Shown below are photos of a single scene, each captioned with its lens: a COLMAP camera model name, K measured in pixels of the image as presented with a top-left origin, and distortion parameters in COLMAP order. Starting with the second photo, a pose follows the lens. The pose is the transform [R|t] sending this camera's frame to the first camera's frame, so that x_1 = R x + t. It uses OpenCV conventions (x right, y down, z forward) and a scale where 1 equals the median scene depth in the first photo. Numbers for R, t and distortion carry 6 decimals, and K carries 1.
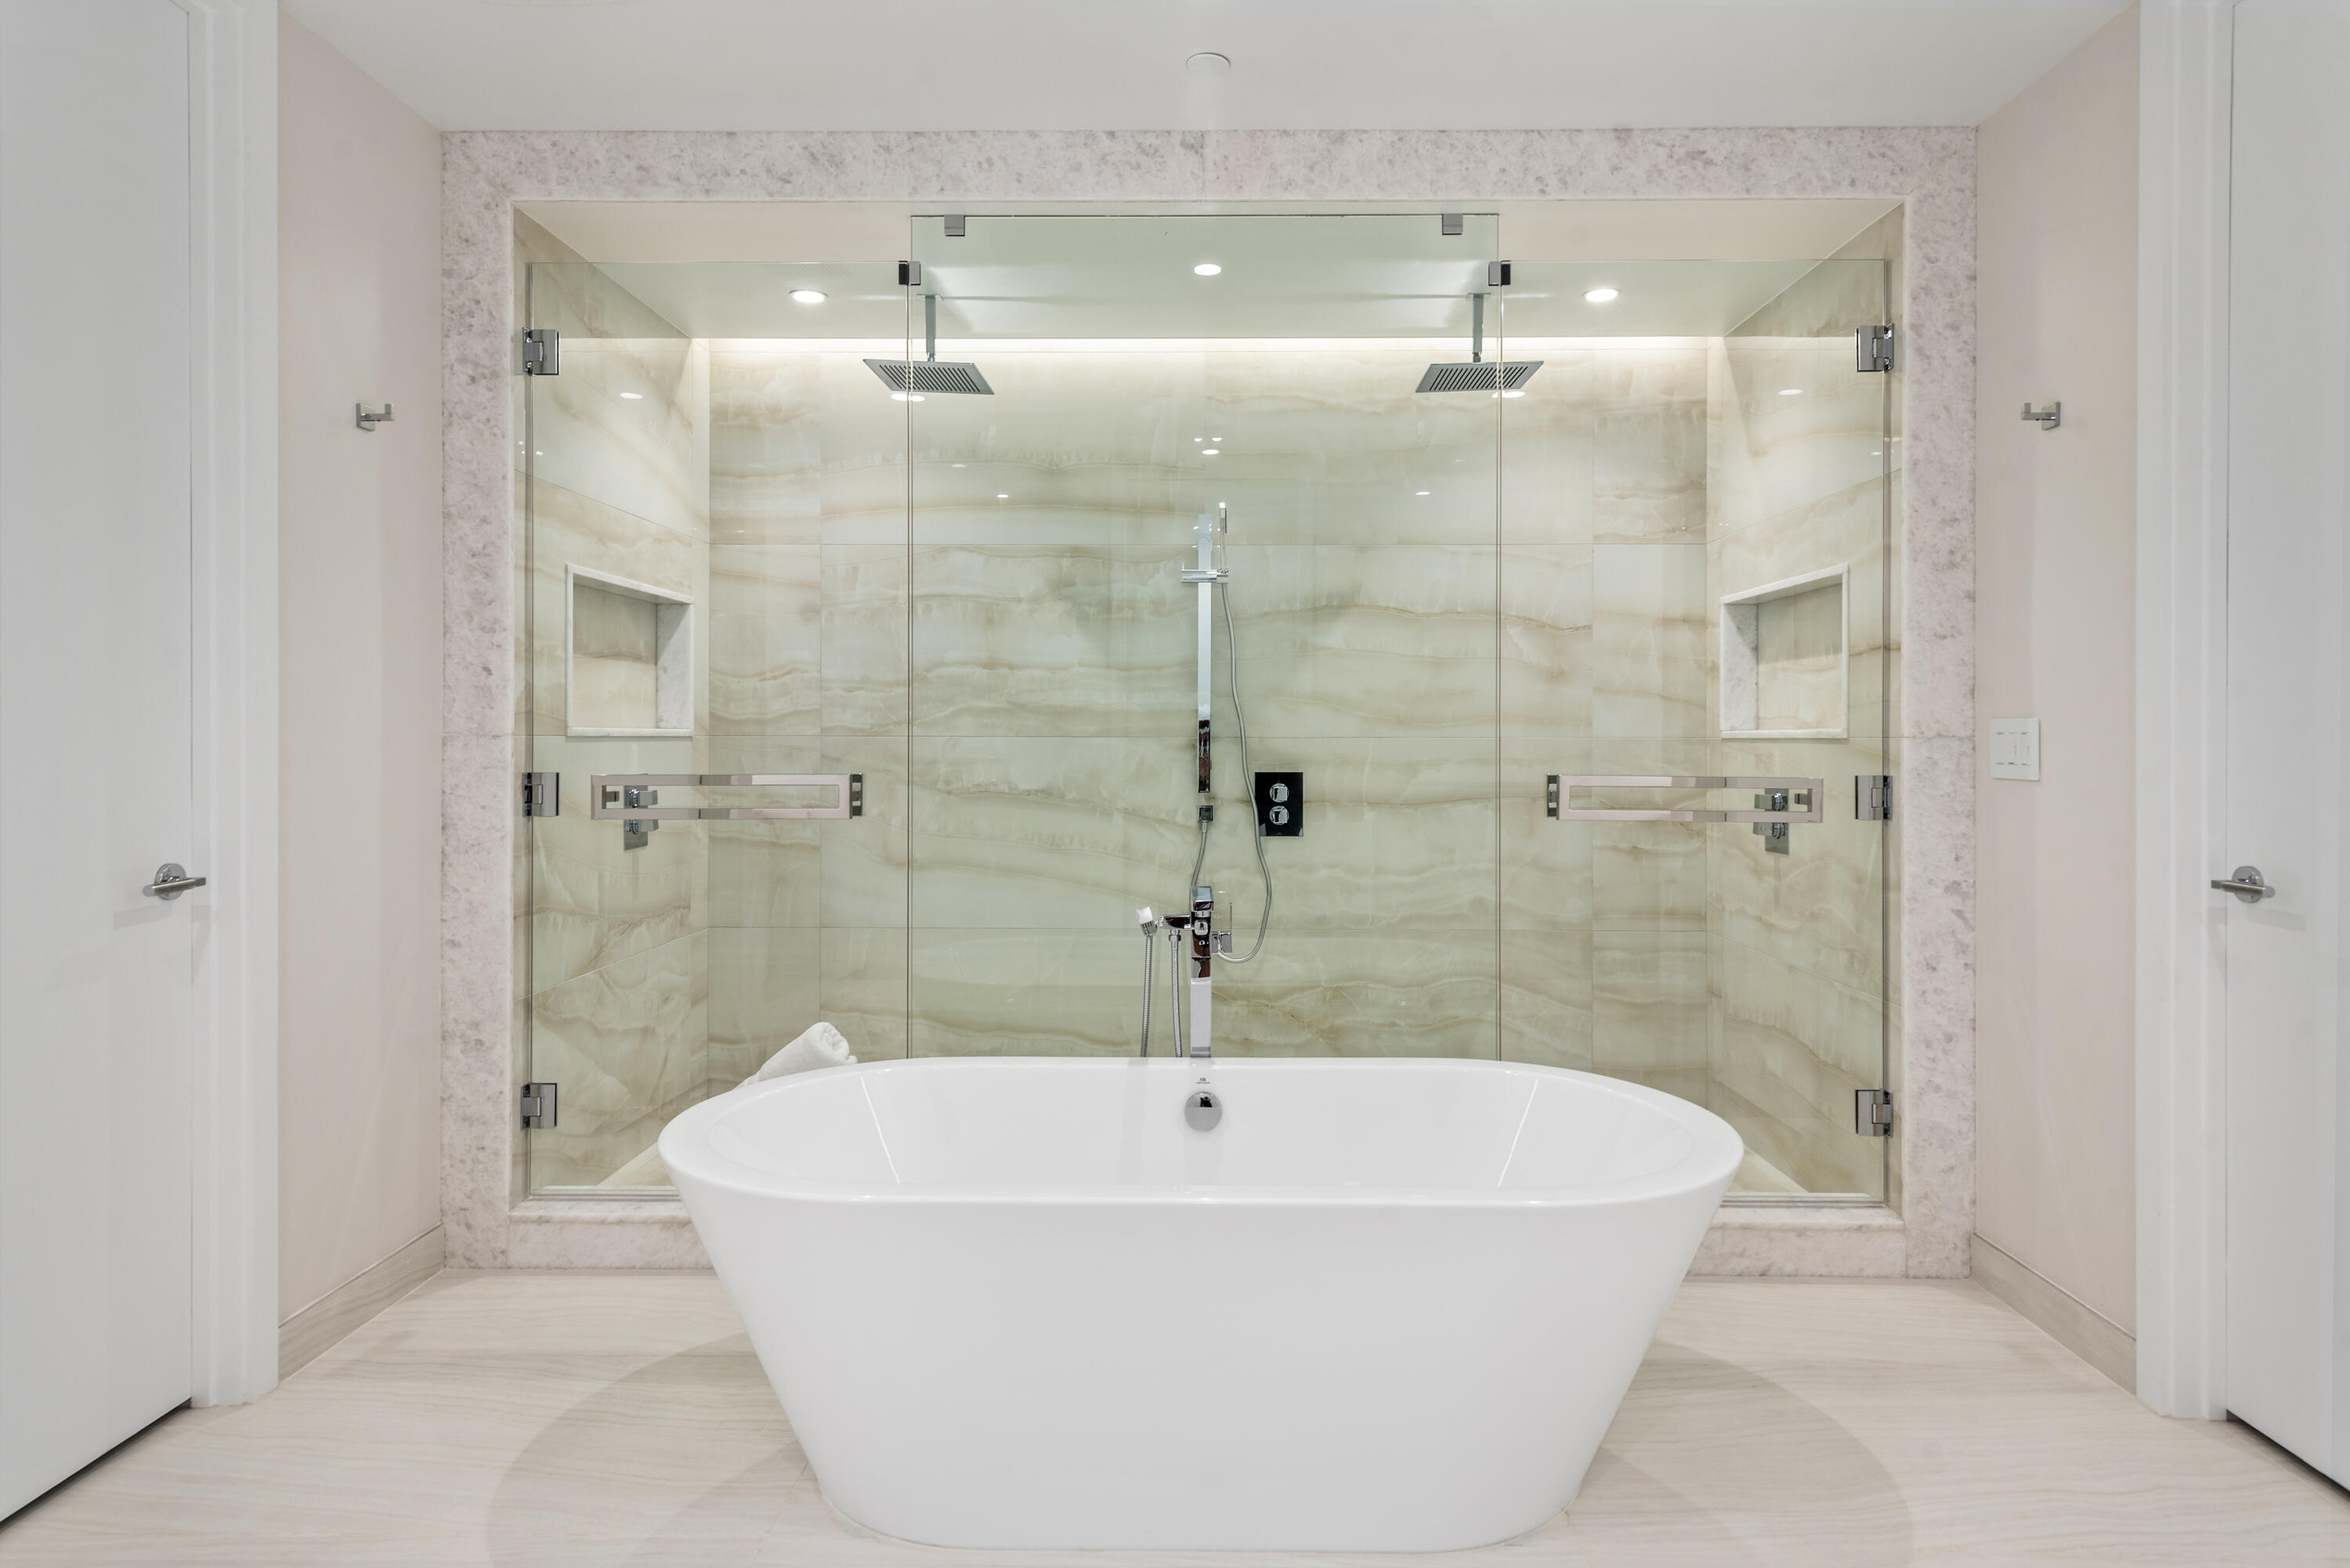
lens RADIAL K [[1415.8, 0, 1208.9], [0, 1415.8, 739.3], [0, 0, 1]] dist [0.024519, -0.014212]
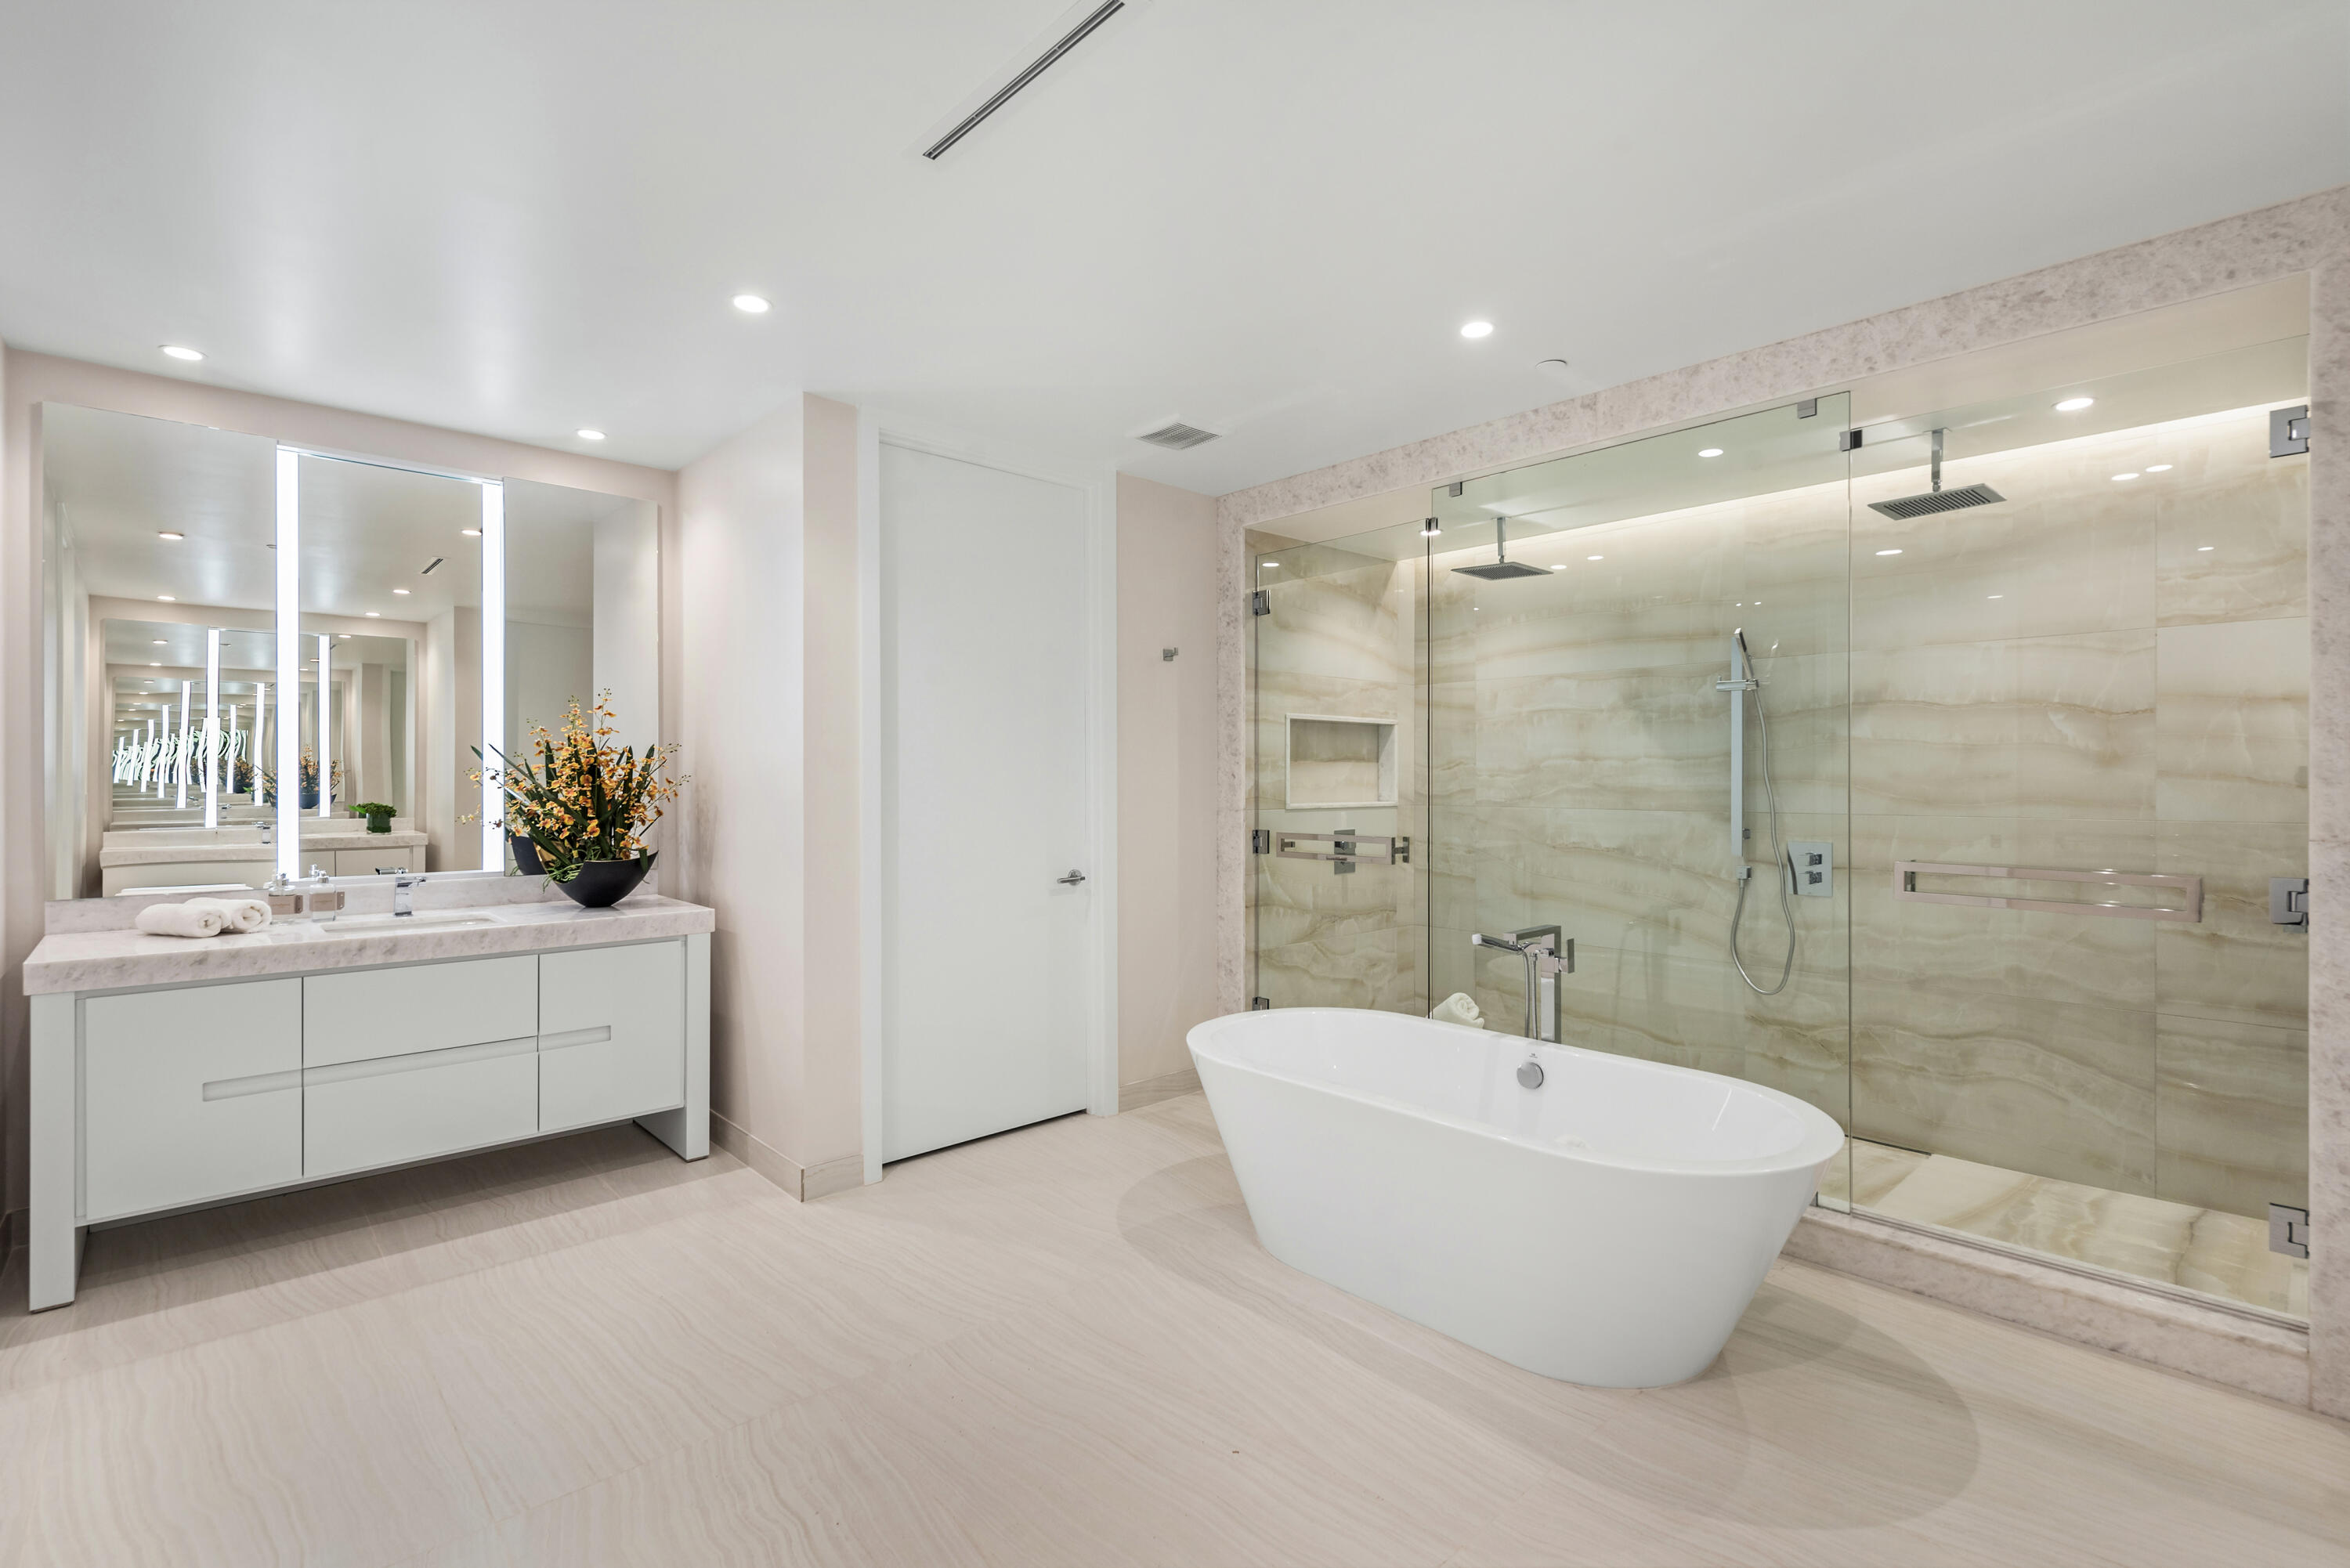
lens RADIAL K [[1095.6, 0, 1174.5], [0, 1095.6, 780.2], [0, 0, 1]] dist [0.004198, -0.001917]
pose [[0.679626, -0.001258, -0.733558, 0.494494], [0.001225, 0.999999, -0.000579, -0.040379], [0.733558, -0.000505, 0.679627, -0.048966]]
